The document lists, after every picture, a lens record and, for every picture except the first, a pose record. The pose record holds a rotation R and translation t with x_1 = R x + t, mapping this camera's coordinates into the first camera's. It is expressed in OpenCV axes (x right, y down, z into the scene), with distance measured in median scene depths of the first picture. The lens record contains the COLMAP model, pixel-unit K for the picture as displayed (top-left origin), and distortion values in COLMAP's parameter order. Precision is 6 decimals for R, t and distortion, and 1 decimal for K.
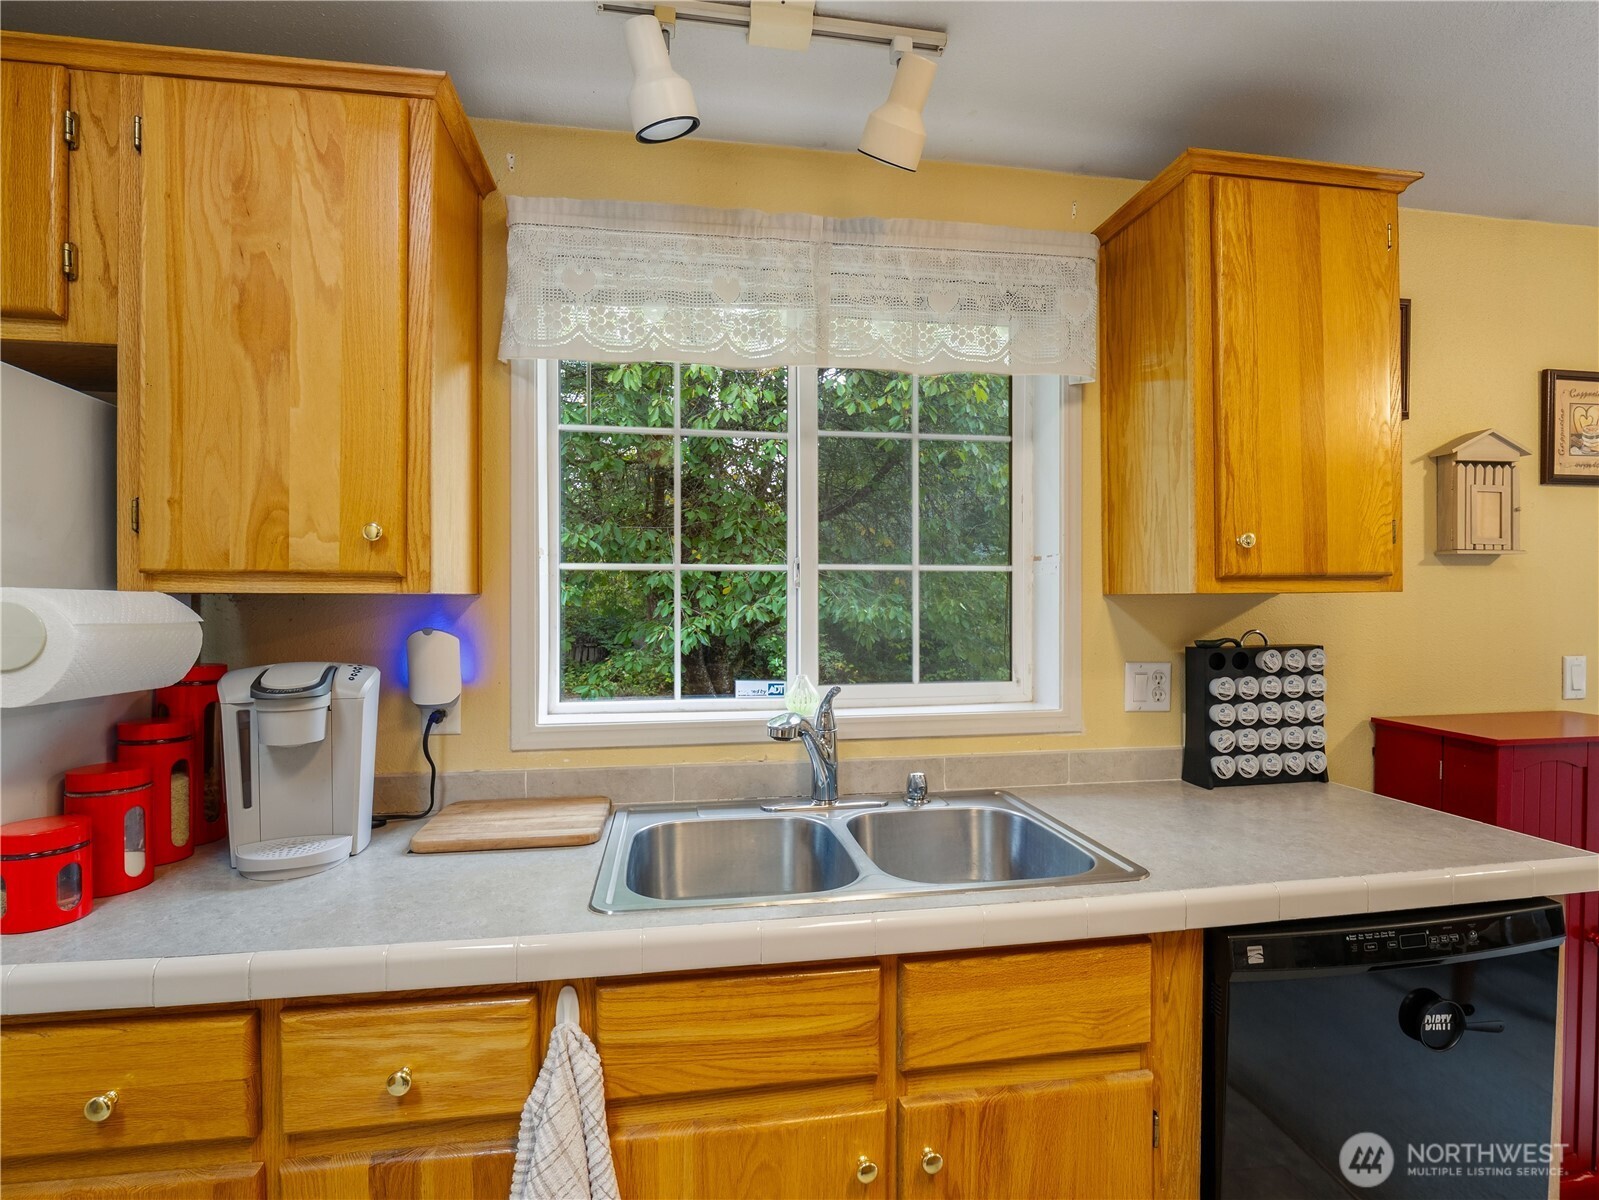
lens RADIAL K [[775.8, 0, 796.7], [0, 775.8, 600.0], [0, 0, 1]] dist [-0.013184, -0.000453]
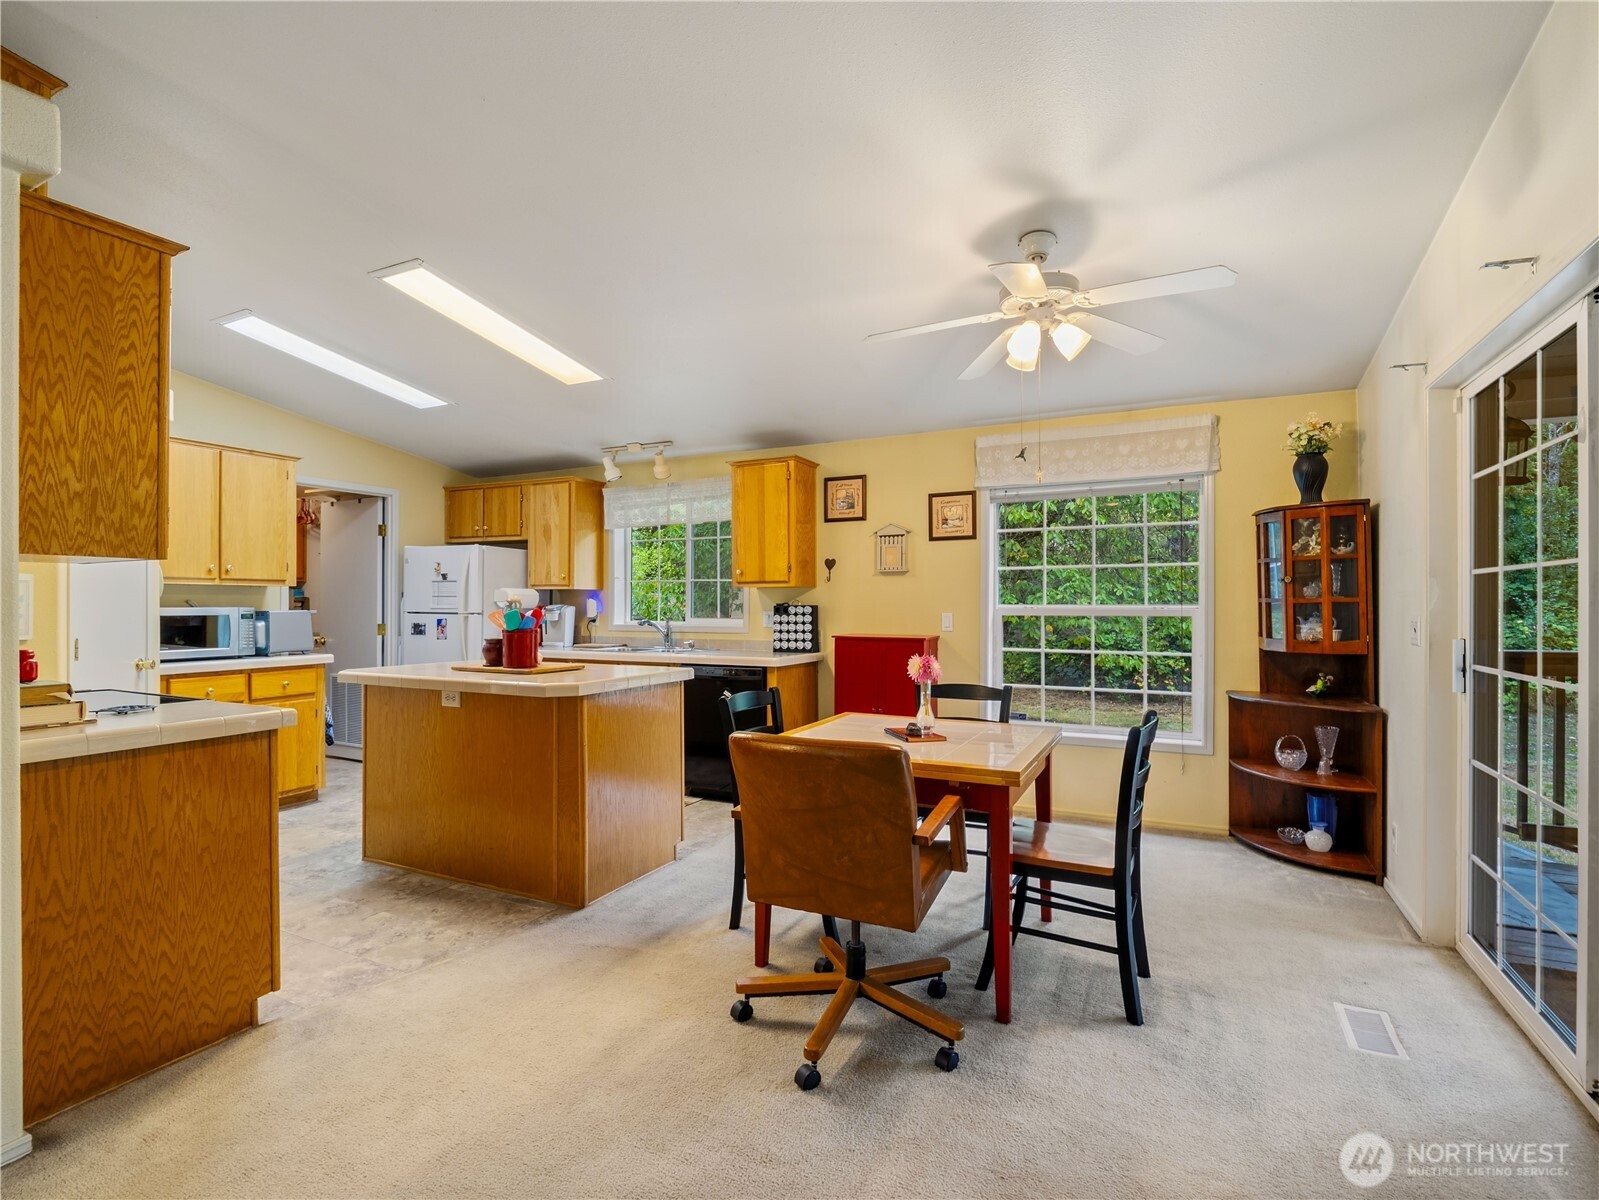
lens RADIAL K [[775.8, 0, 803.2], [0, 775.8, 600.8], [0, 0, 1]] dist [-0.013184, -0.000453]
pose [[0.815718, -0.001286, -0.578448, 2.645681], [-0.004305, 0.999956, -0.008293, 0.076103], [0.578433, 0.009255, 0.815677, -1.565667]]
